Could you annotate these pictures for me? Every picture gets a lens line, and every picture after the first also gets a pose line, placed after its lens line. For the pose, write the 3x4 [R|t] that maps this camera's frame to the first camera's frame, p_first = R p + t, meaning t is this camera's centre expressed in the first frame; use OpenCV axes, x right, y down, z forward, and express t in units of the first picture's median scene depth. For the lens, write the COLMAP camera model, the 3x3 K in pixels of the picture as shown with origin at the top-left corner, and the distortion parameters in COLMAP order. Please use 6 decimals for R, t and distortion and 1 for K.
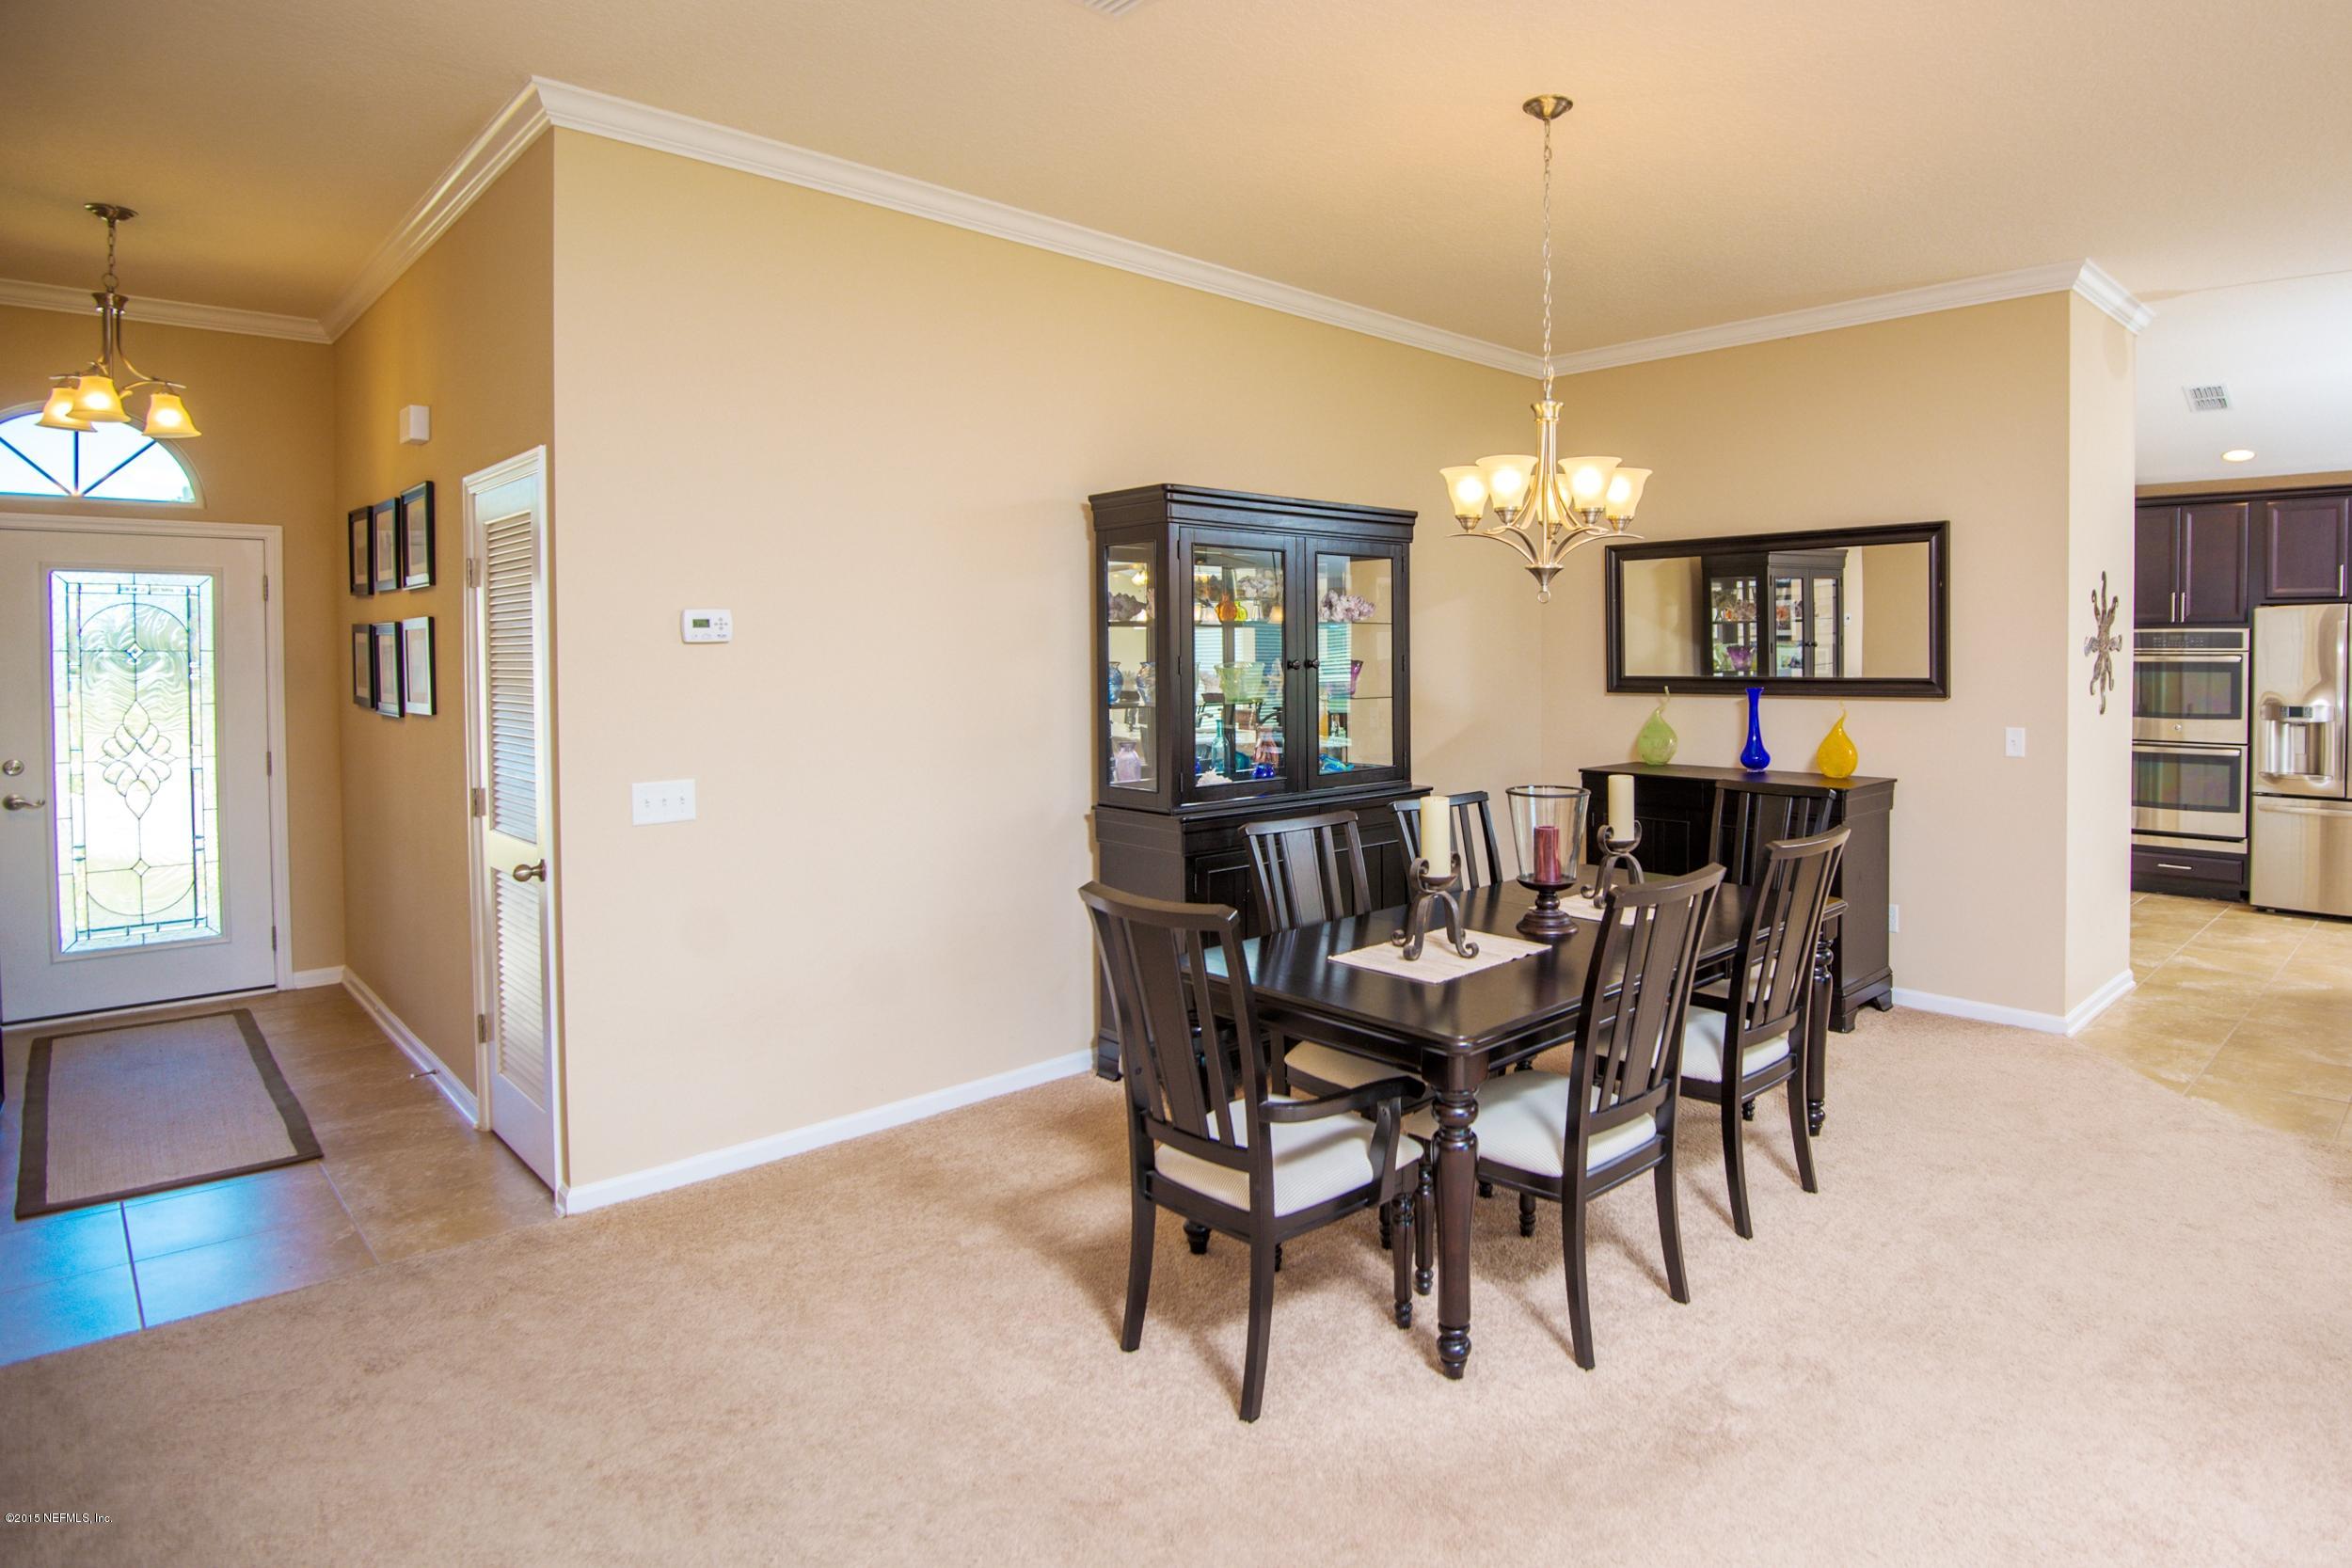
lens RADIAL K [[1103.6, 0, 1177.1], [0, 1103.6, 693.8], [0, 0, 1]] dist [-0.027893, -0.000385]
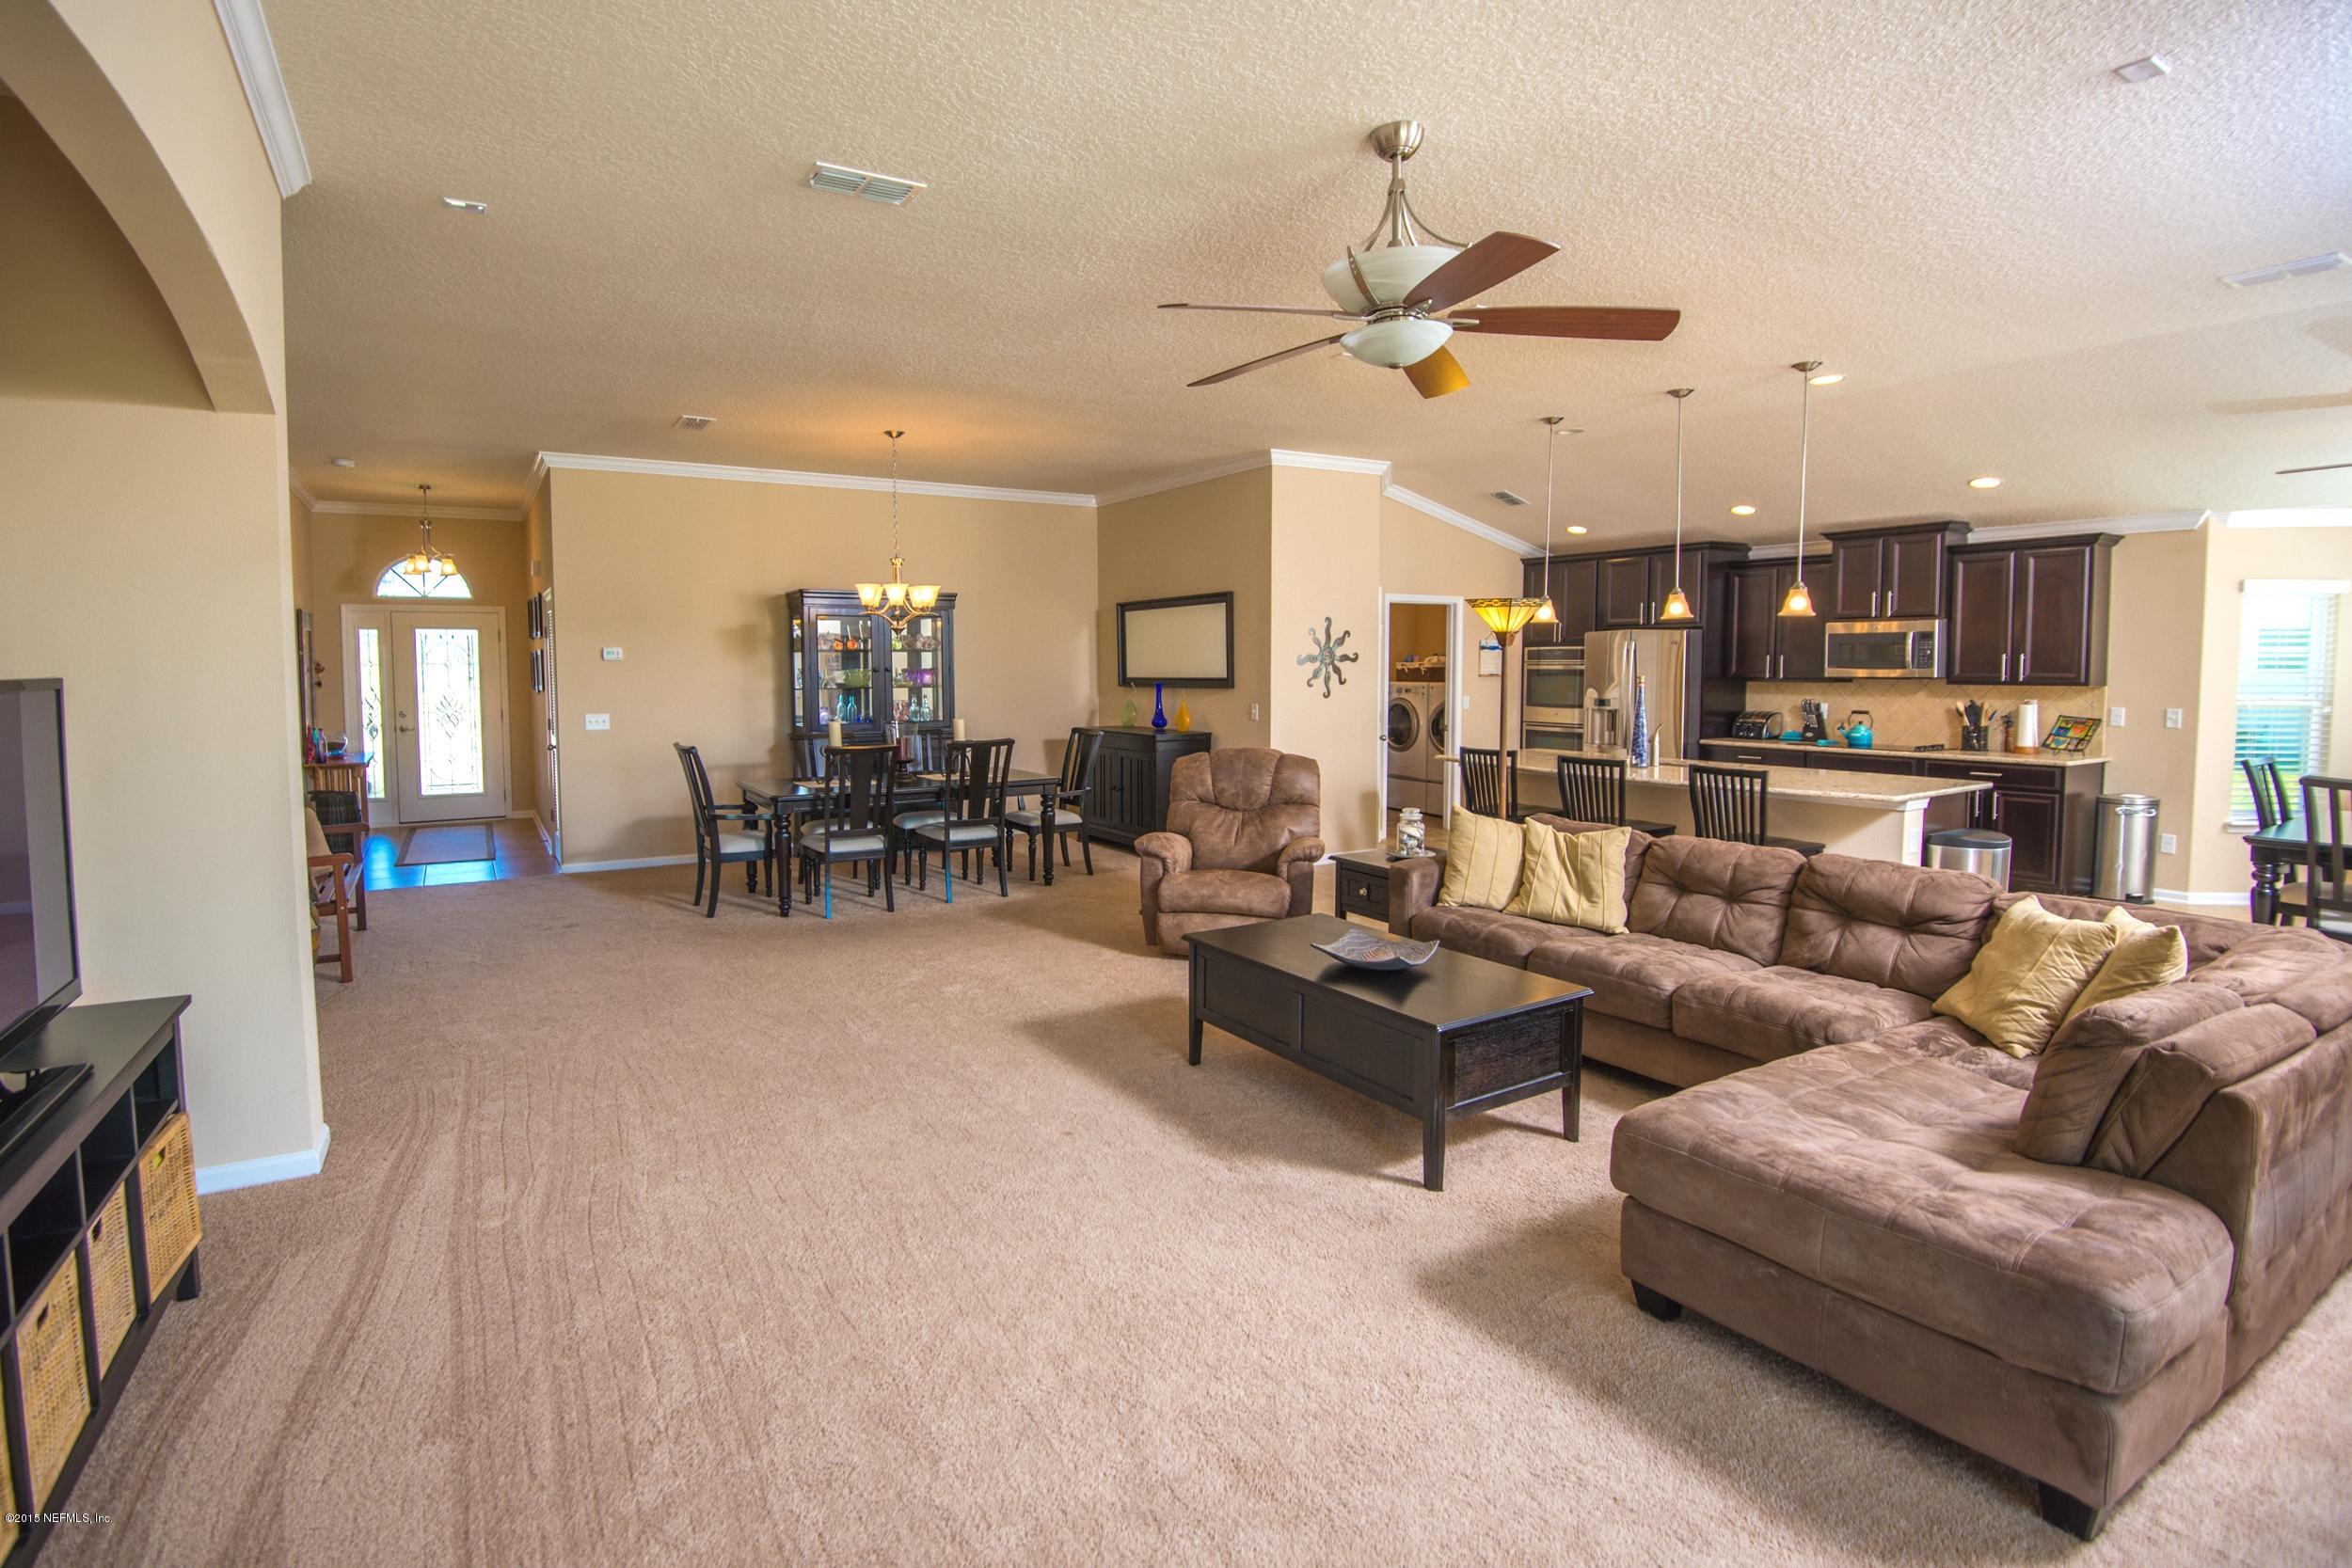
lens RADIAL K [[1136.7, 0, 1167.0], [0, 1136.7, 763.4], [0, 0, 1]] dist [-0.002707, -0.012346]
pose [[0.961249, 0.022656, -0.274750, 1.151135], [-0.009731, 0.998785, 0.048316, 0.039206], [0.275510, -0.043770, 0.960301, -0.888830]]
